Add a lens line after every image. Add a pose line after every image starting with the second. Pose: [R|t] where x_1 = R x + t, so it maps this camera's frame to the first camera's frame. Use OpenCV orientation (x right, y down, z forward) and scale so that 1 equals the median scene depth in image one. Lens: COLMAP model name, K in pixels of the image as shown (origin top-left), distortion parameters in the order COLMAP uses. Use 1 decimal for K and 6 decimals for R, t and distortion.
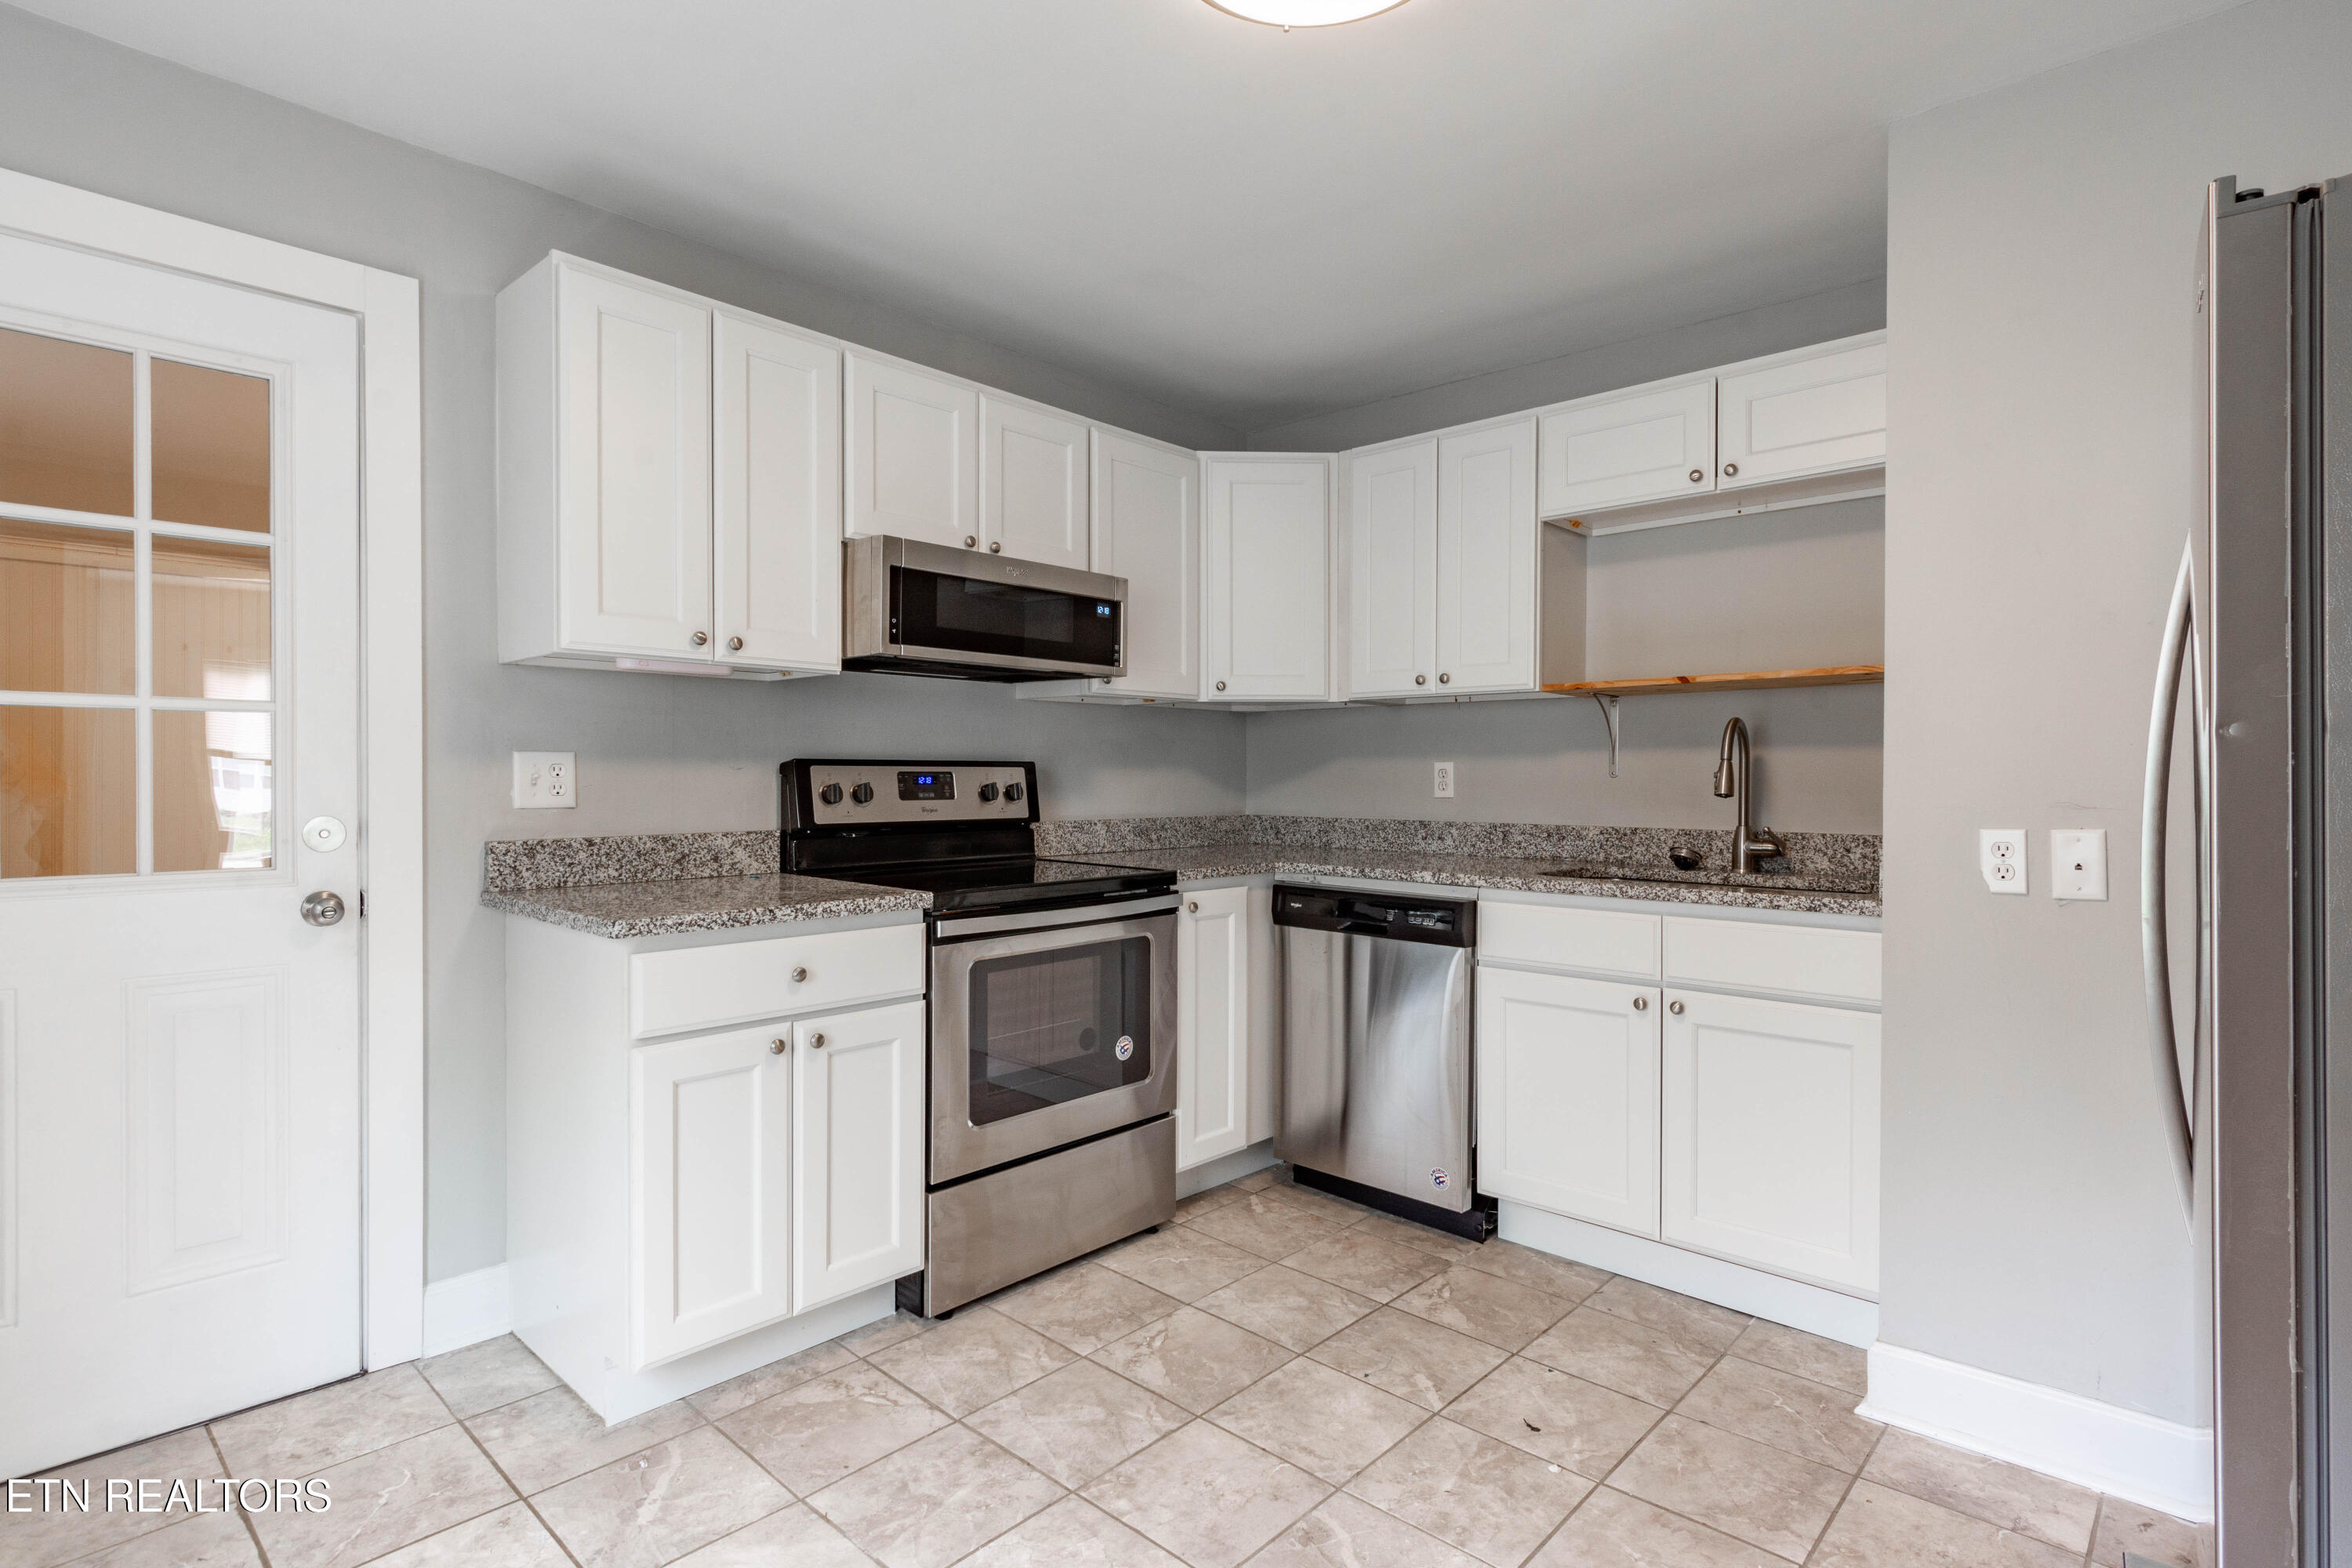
lens RADIAL K [[1159.2, 0, 1176.0], [0, 1159.2, 784.0], [0, 0, 1]] dist [-0.000679, 0.001174]
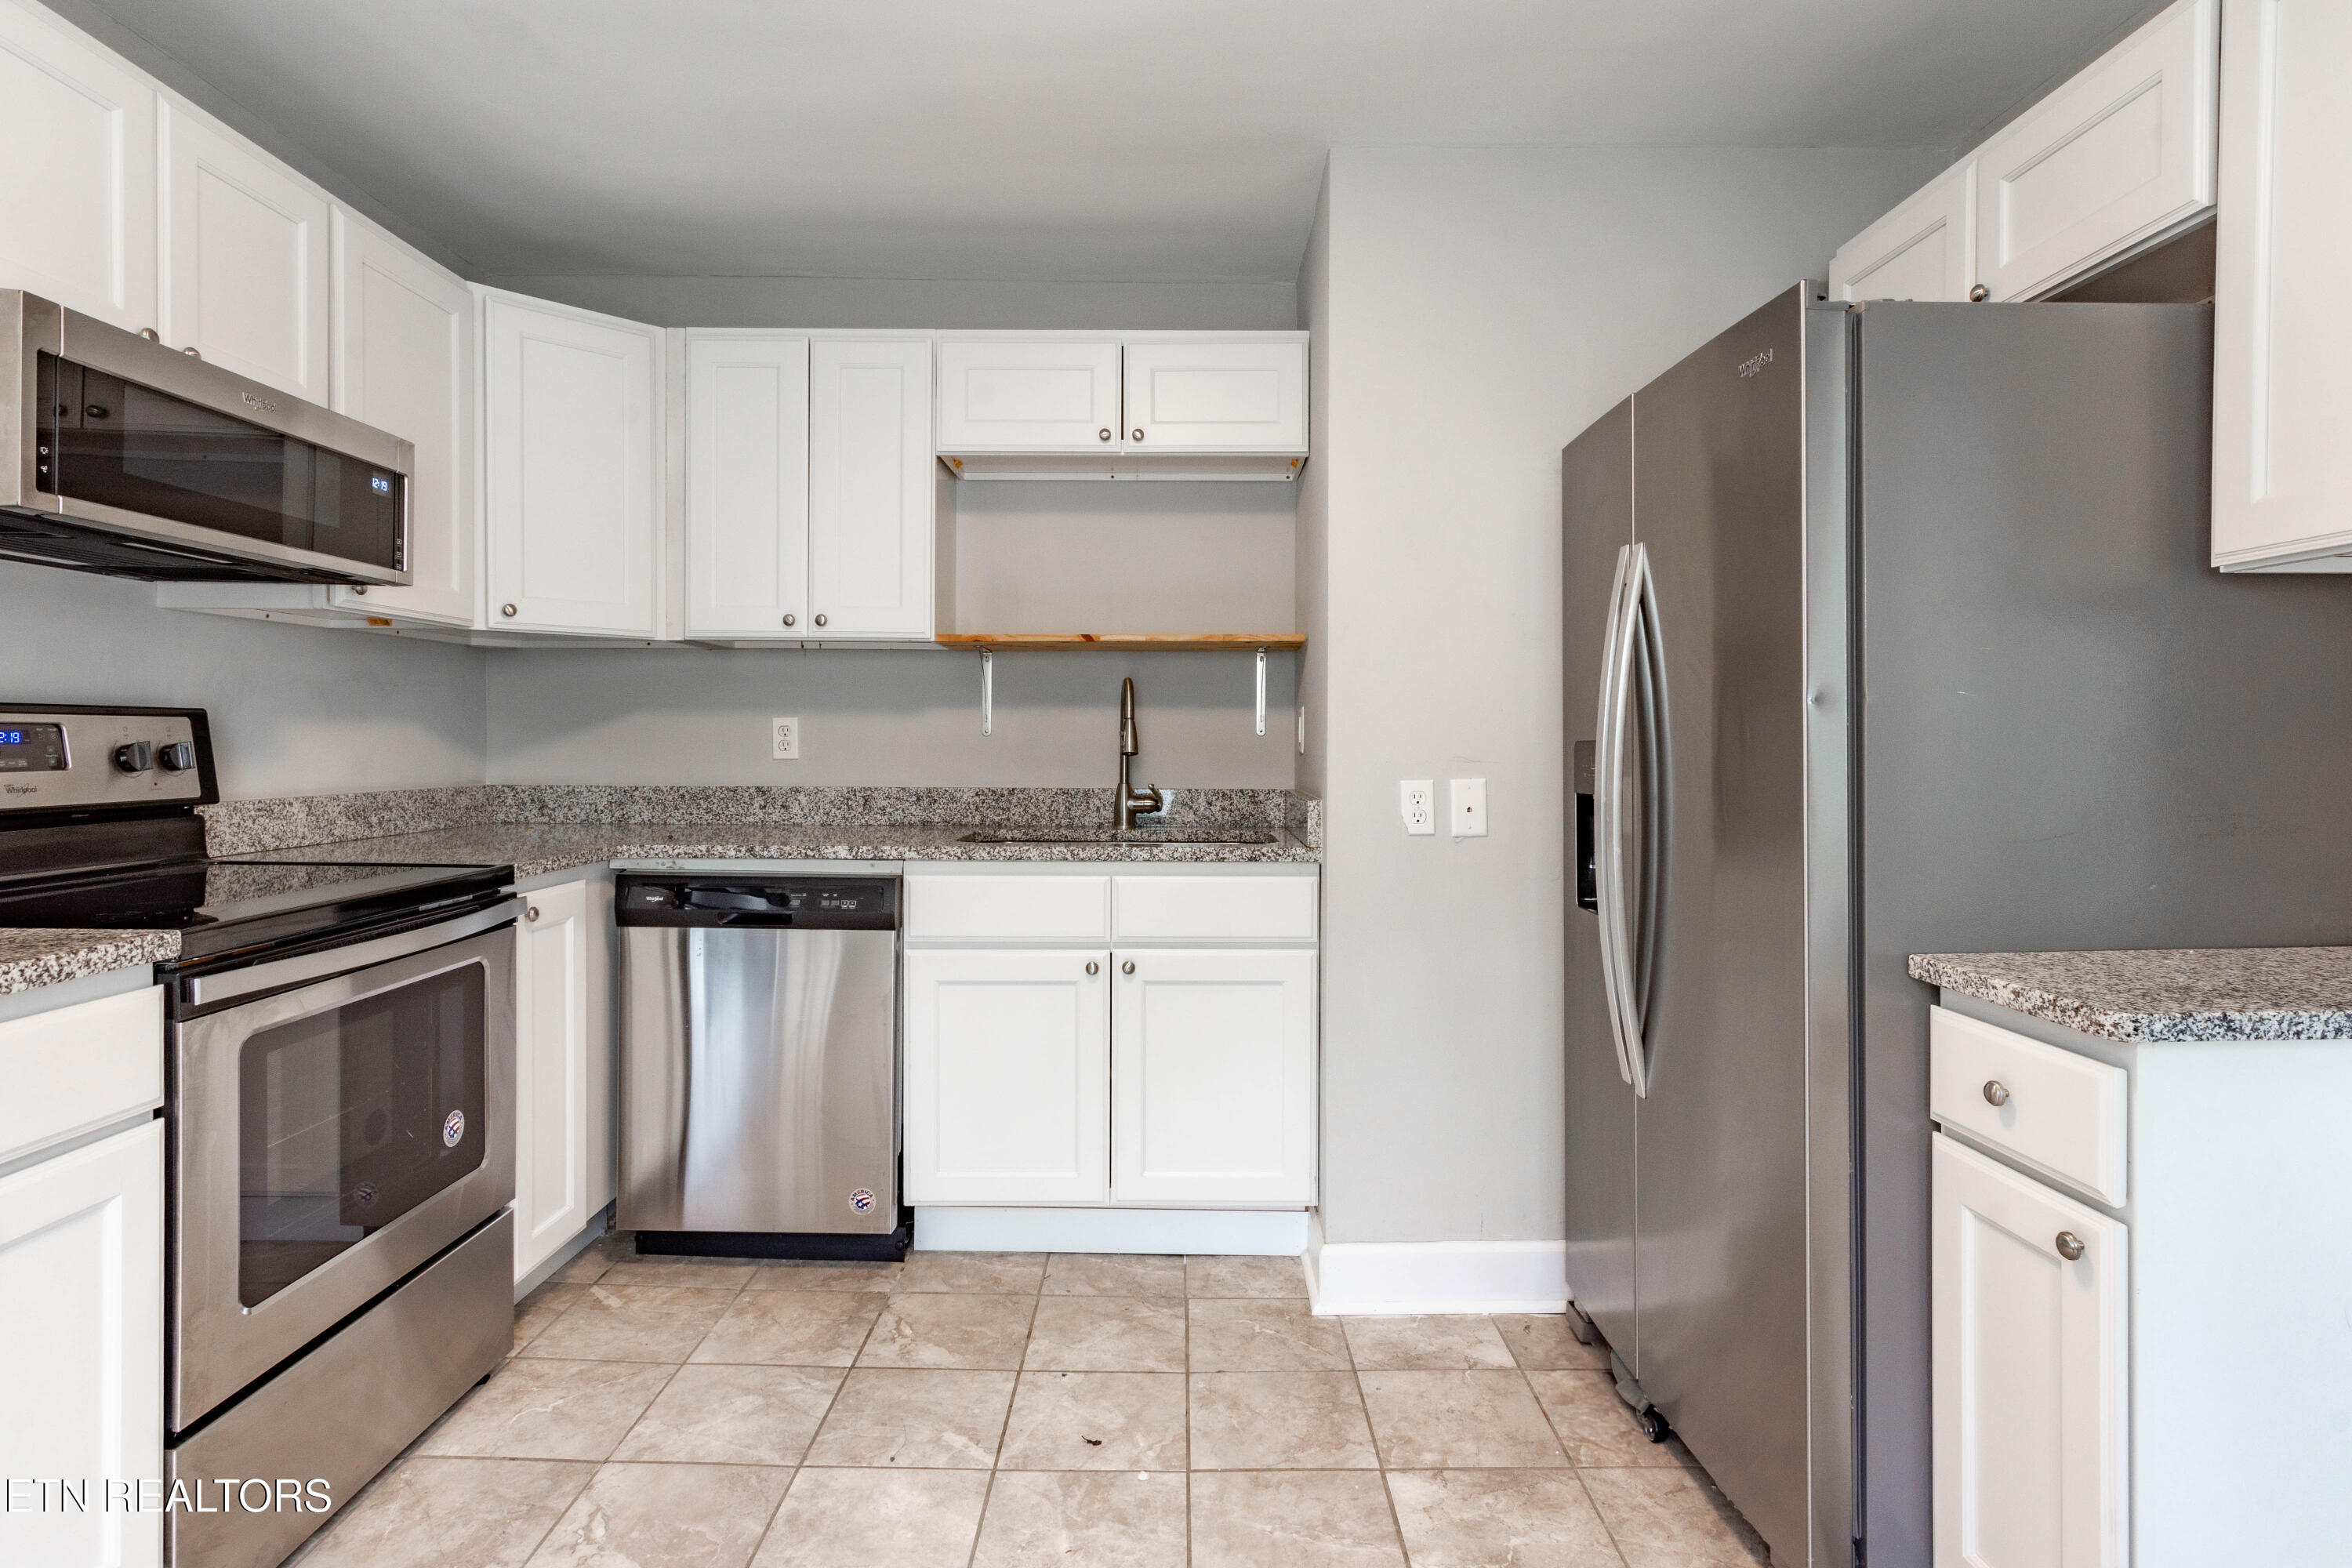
lens RADIAL K [[1219.4, 0, 1169.3], [0, 1219.4, 752.0], [0, 0, 1]] dist [-0.000471, 0.000112]
pose [[0.735825, -0.005957, 0.677146, -0.217203], [0.001479, 0.999973, 0.007190, 0.000516], [-0.677171, -0.004289, 0.735814, 0.180962]]
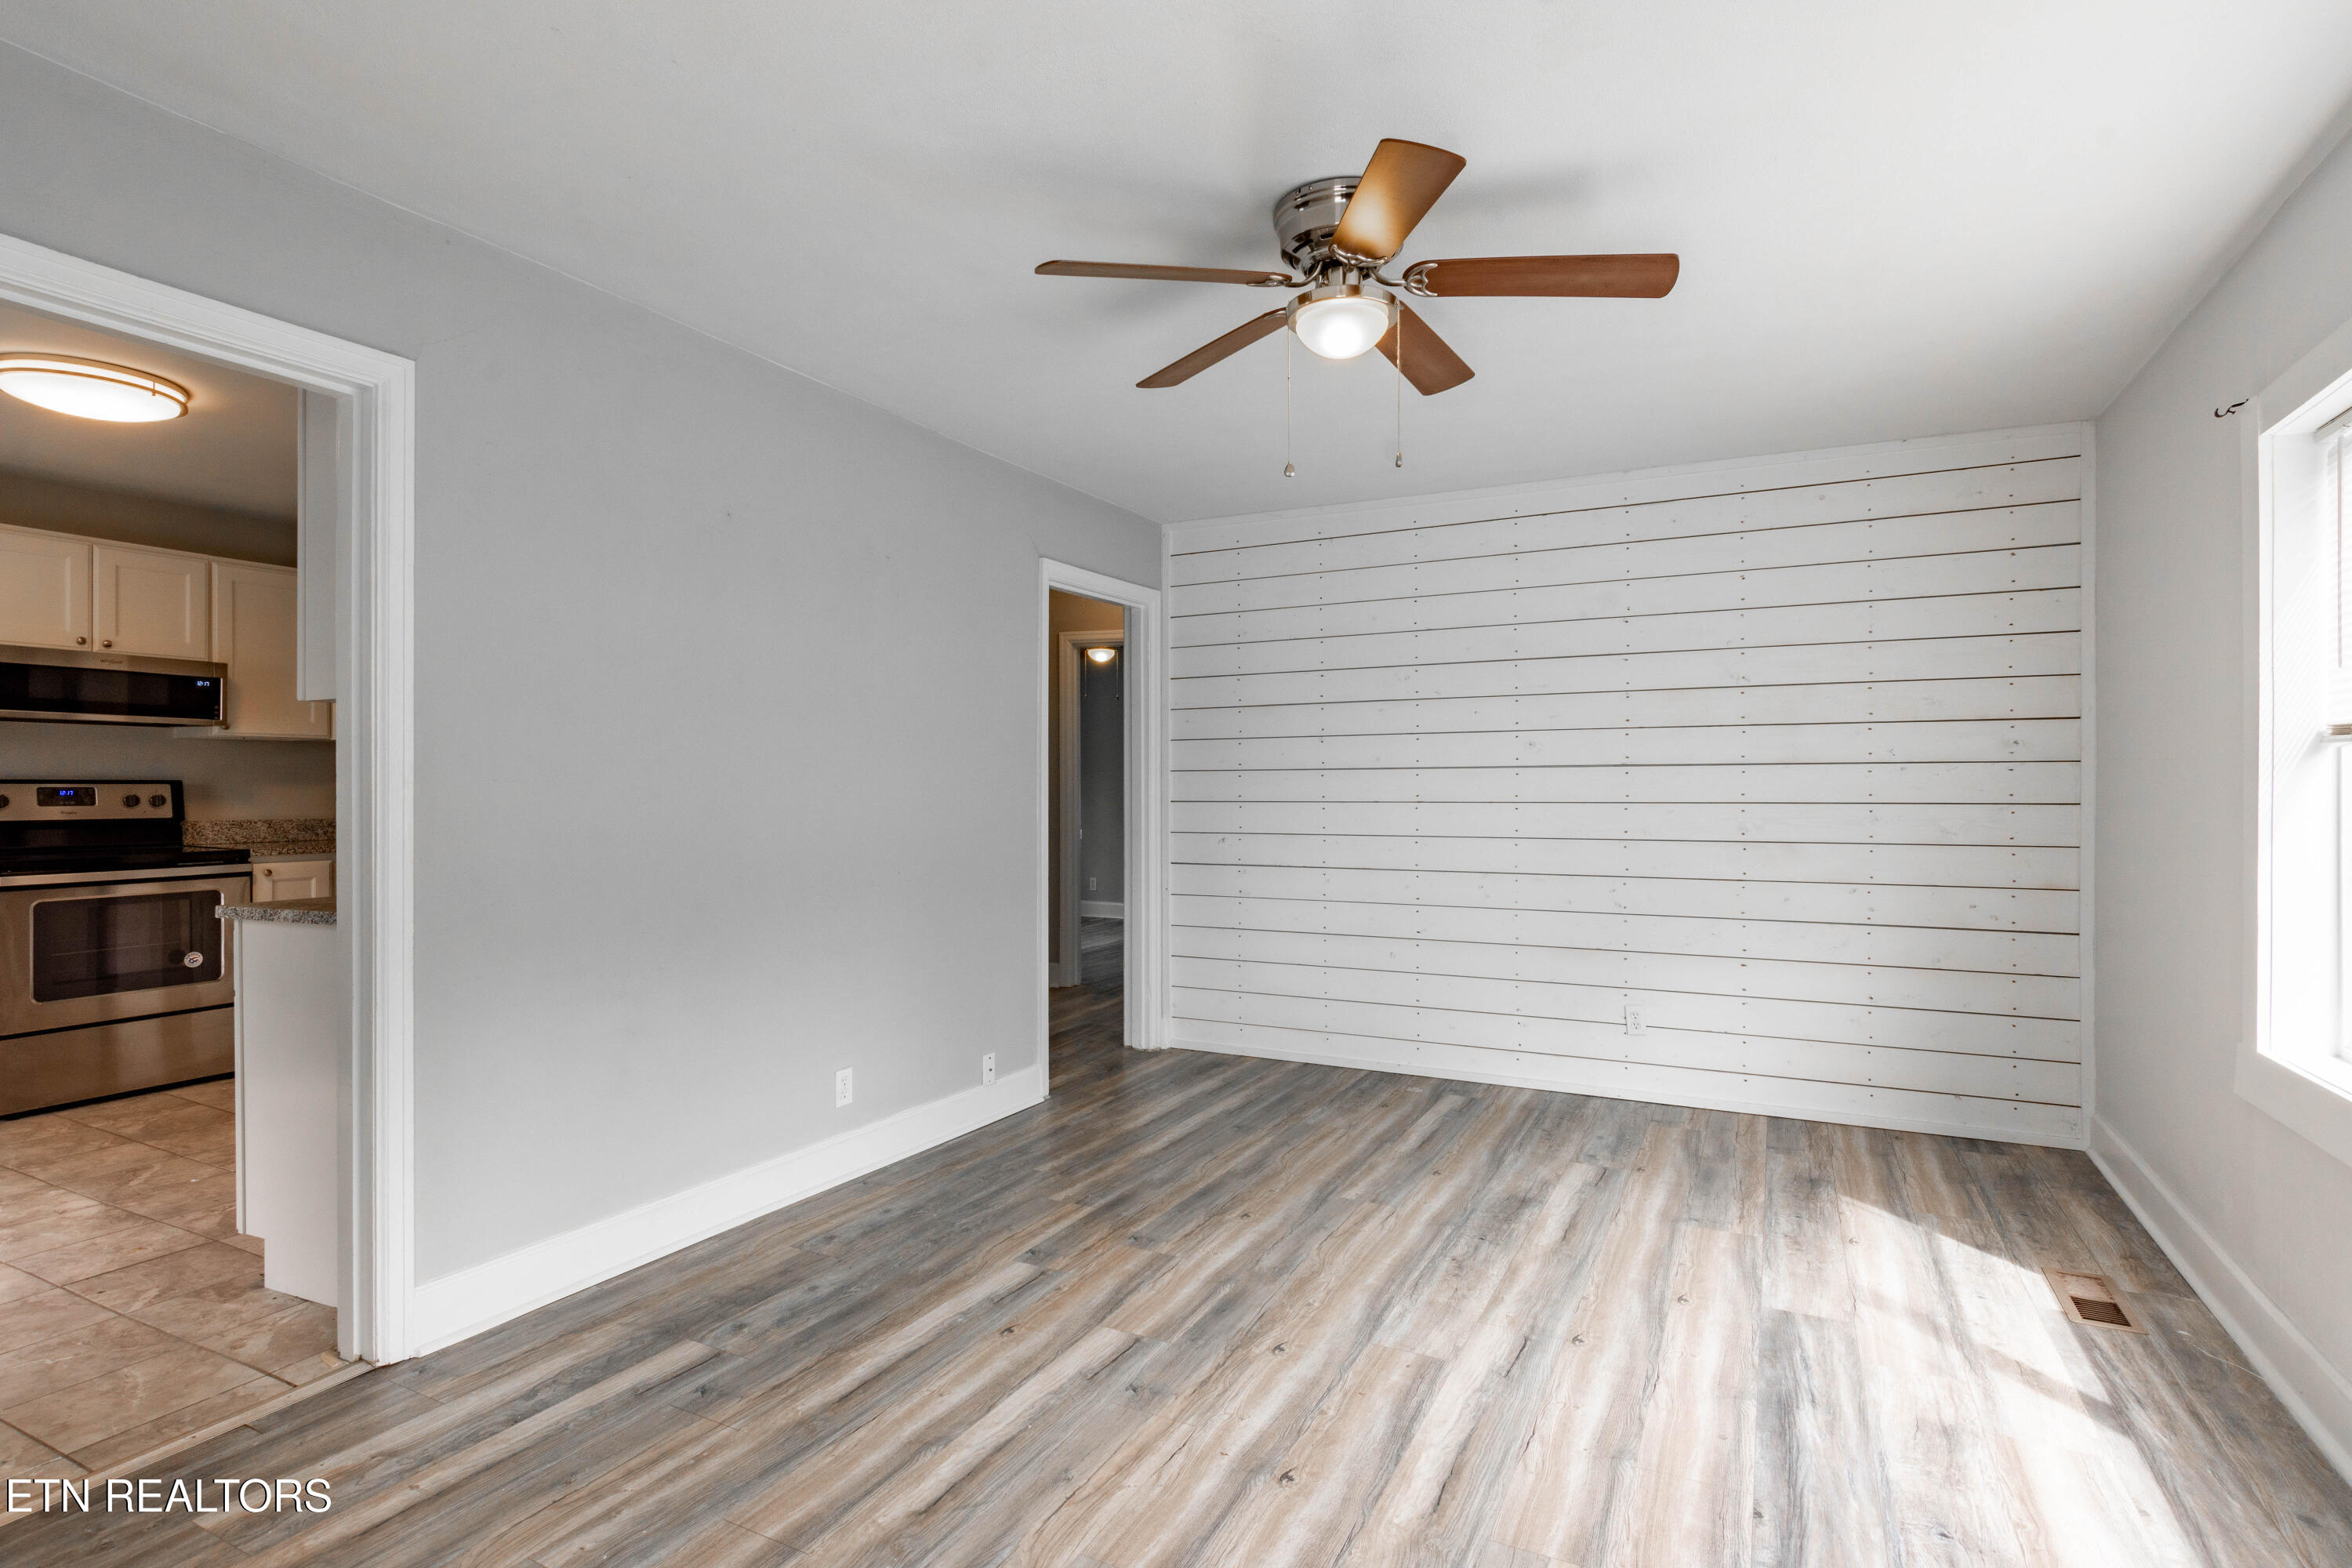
lens RADIAL K [[1159.2, 0, 1176.0], [0, 1159.2, 784.0], [0, 0, 1]] dist [-0.000679, 0.001174]
pose [[0.962976, 0.001640, 0.269581, 0.823397], [0.000162, 0.999978, -0.006660, -0.004958], [-0.269586, 0.006458, 0.962955, -0.908144]]
